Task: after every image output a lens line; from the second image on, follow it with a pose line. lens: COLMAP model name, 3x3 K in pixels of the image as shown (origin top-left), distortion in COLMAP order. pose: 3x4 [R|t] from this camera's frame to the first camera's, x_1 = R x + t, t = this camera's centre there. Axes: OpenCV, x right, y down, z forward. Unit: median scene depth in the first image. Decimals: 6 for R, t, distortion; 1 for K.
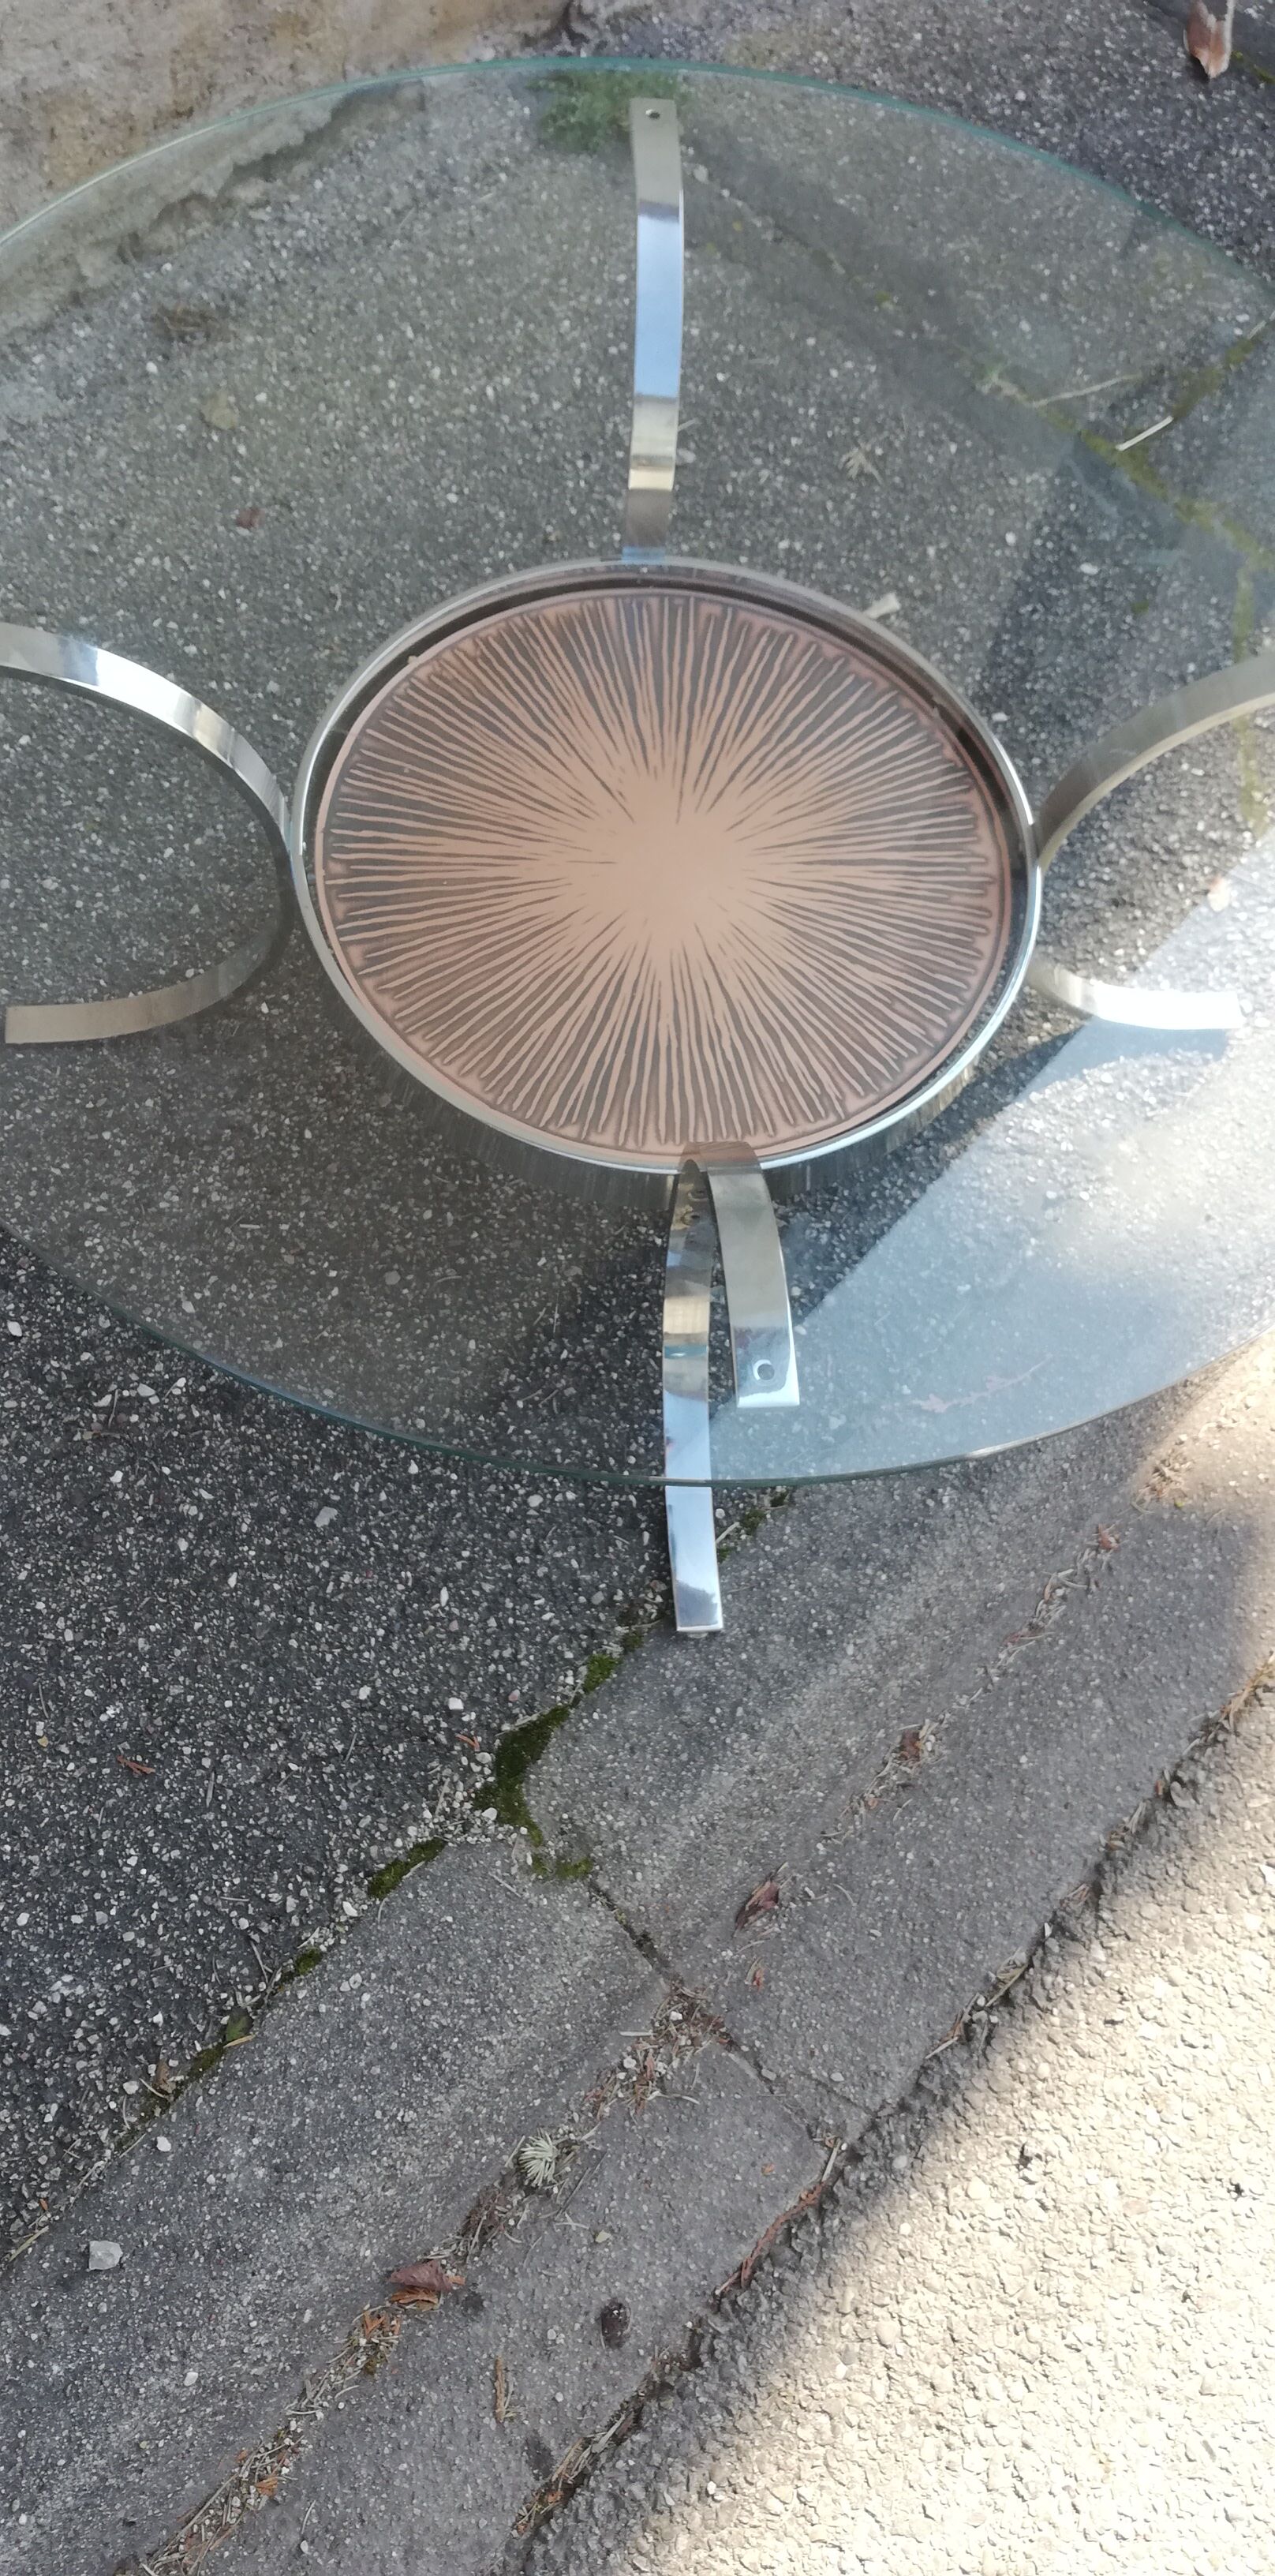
lens RADIAL K [[1947.6, 0, 660.3], [0, 1947.6, 1330.3], [0, 0, 1]] dist [0.031903, -0.058348]
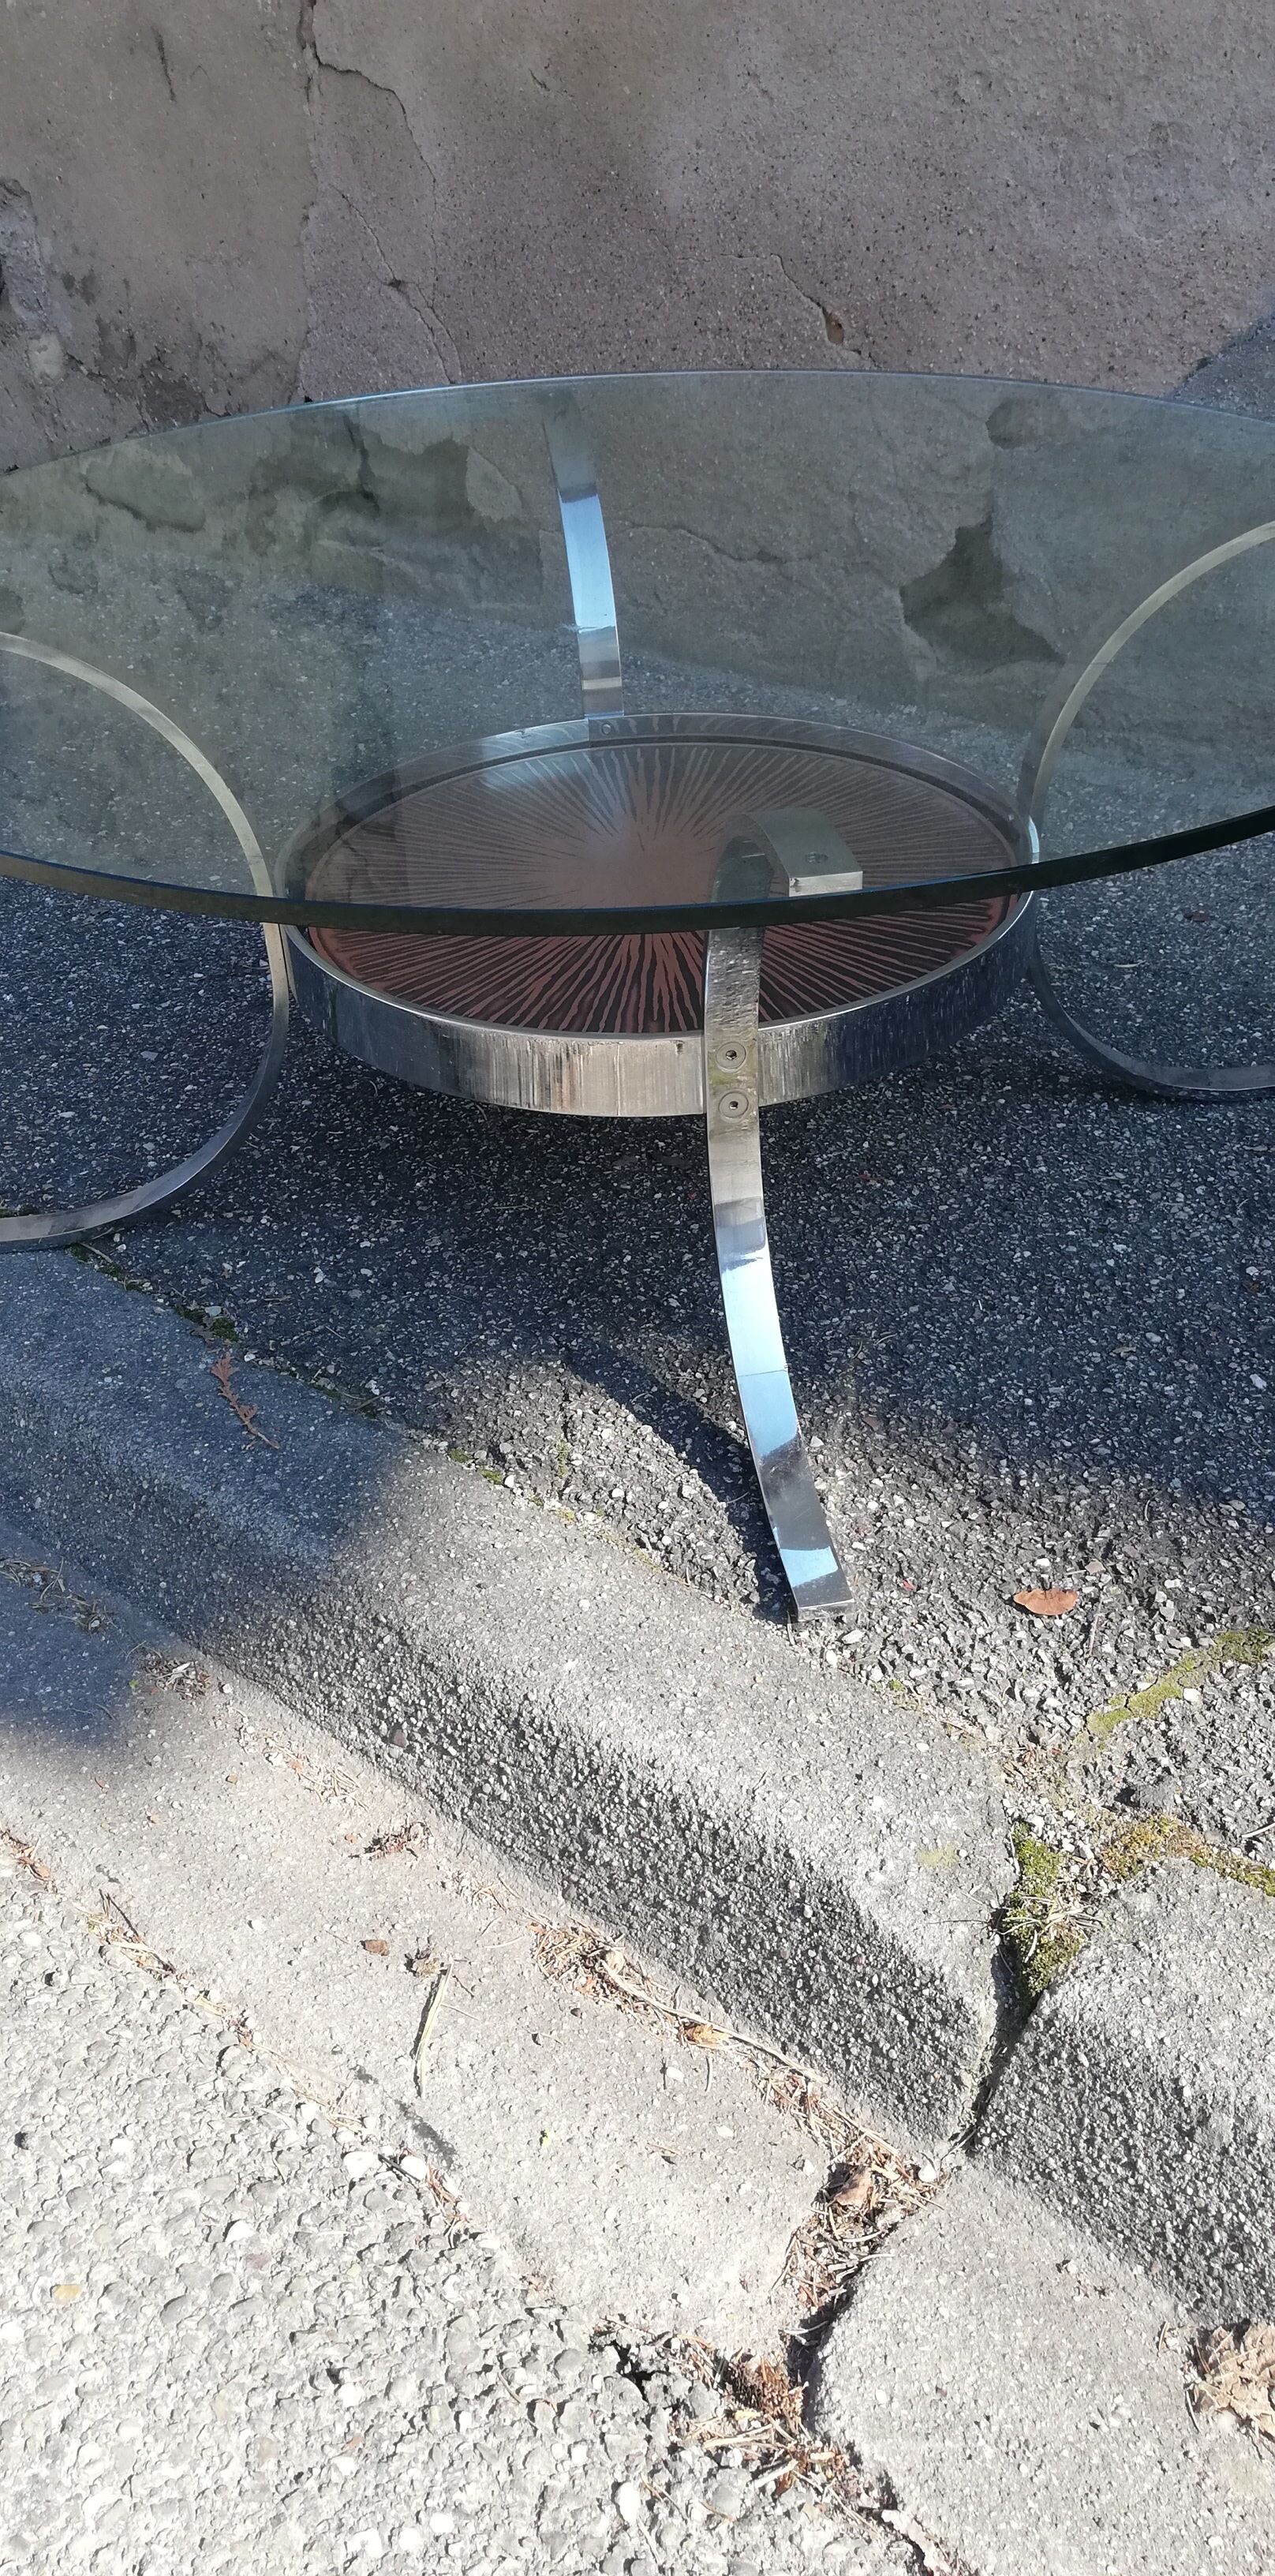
lens RADIAL K [[1947.6, 0, 645.5], [0, 1947.6, 1295.3], [0, 0, 1]] dist [0.031903, -0.058348]
pose [[0.085390, 0.513949, -0.853560, 0.930192], [-0.891903, 0.421273, 0.164432, -0.303258], [0.444092, 0.747252, 0.494365, 0.648234]]
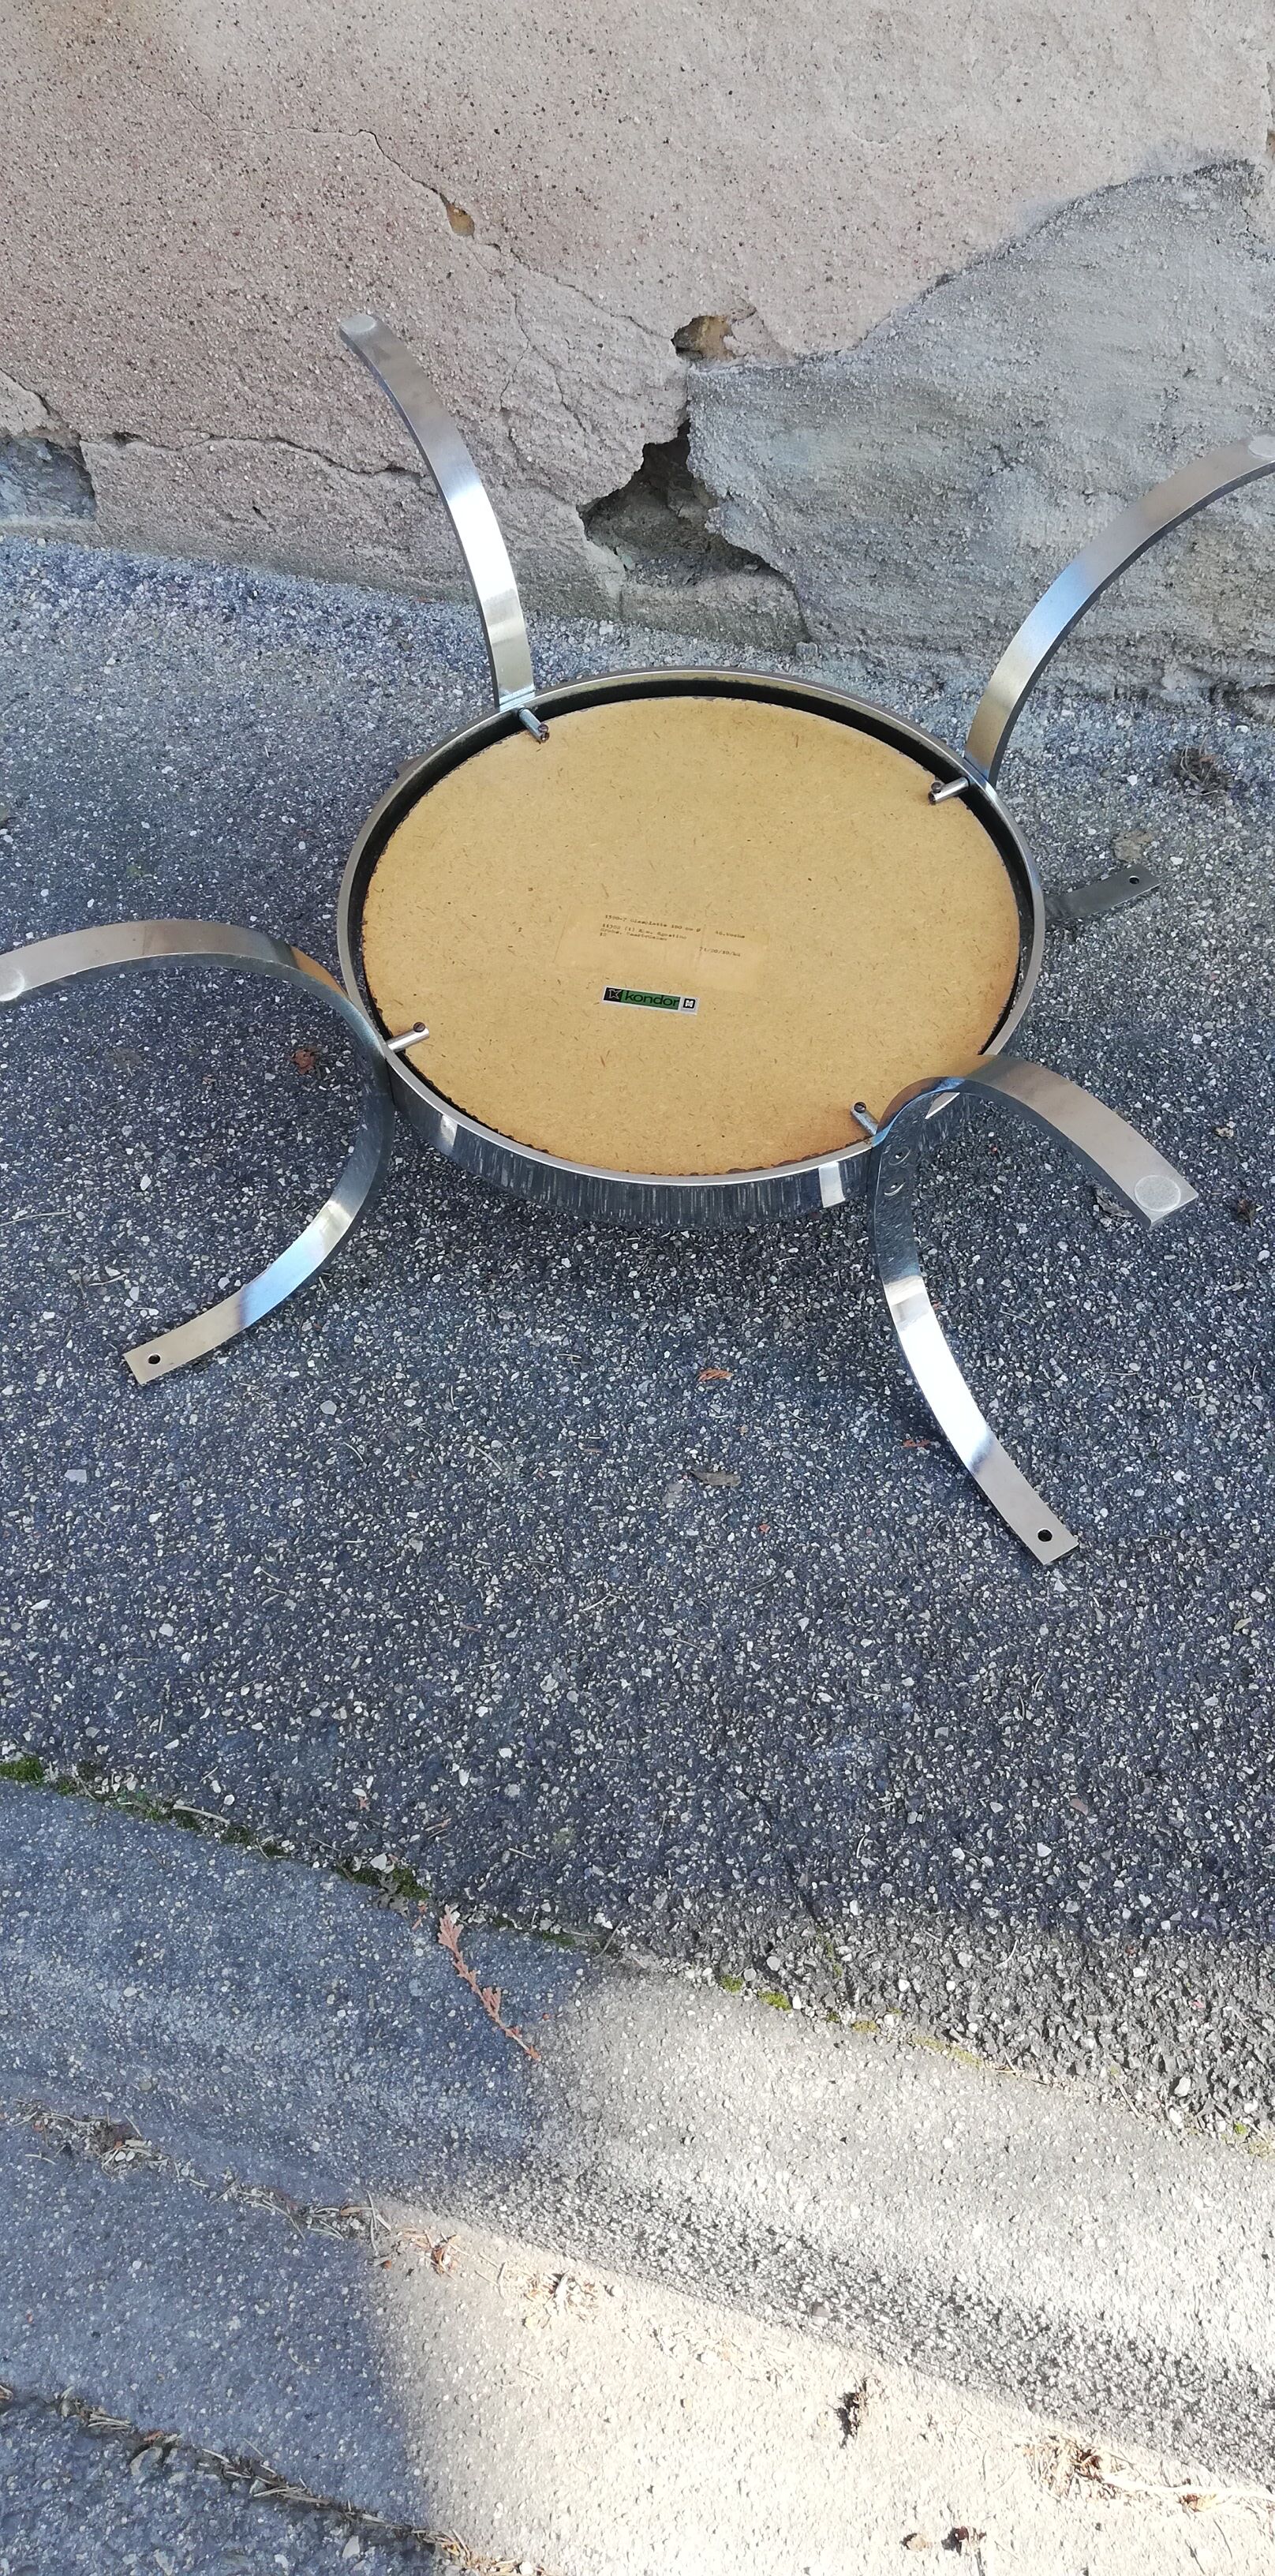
lens RADIAL K [[1947.6, 0, 638.8], [0, 1947.6, 1298.6], [0, 0, 1]] dist [0.031903, -0.058348]
pose [[0.459171, 0.691182, -0.558059, 0.480467], [-0.786105, 0.608737, 0.107142, -0.308344], [0.413765, 0.389497, 0.822855, 0.222058]]
